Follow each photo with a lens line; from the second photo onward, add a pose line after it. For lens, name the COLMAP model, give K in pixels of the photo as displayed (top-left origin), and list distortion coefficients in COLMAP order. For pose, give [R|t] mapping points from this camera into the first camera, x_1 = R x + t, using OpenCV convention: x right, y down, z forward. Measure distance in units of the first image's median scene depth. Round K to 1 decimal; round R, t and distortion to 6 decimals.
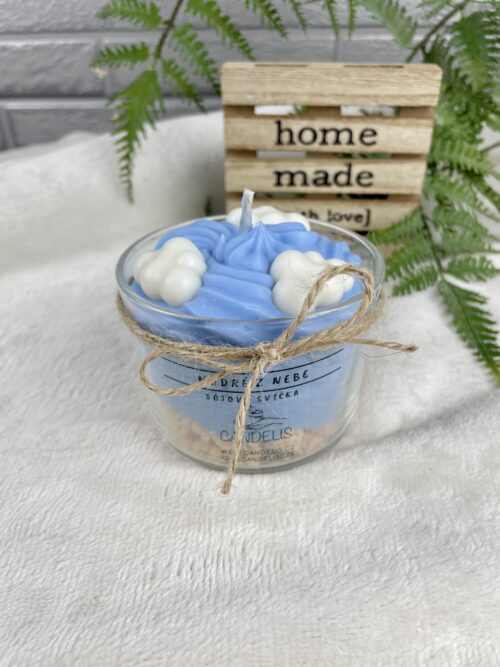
lens RADIAL K [[512.7, 0, 254.9], [0, 512.7, 322.0], [0, 0, 1]] dist [0.060792, -0.117523]
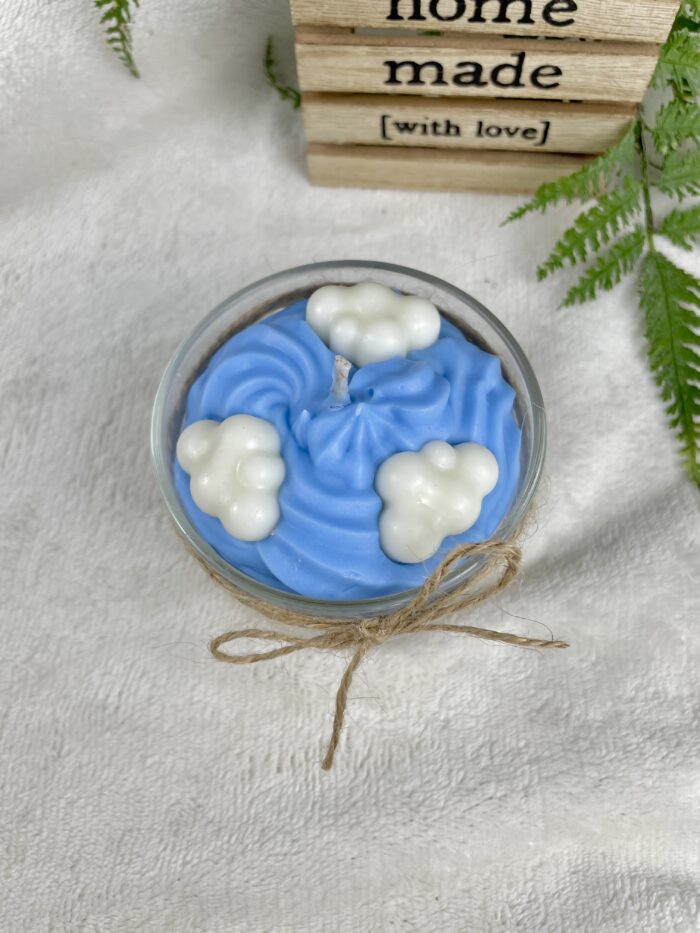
lens RADIAL K [[726.7, 0, 351.6], [0, 726.7, 444.2], [0, 0, 1]] dist [0.059649, -0.125217]
pose [[0.999762, -0.016986, -0.013676, 0.005649], [0.021681, 0.841557, 0.539733, -0.389714], [0.002341, -0.539901, 0.841725, 0.117793]]
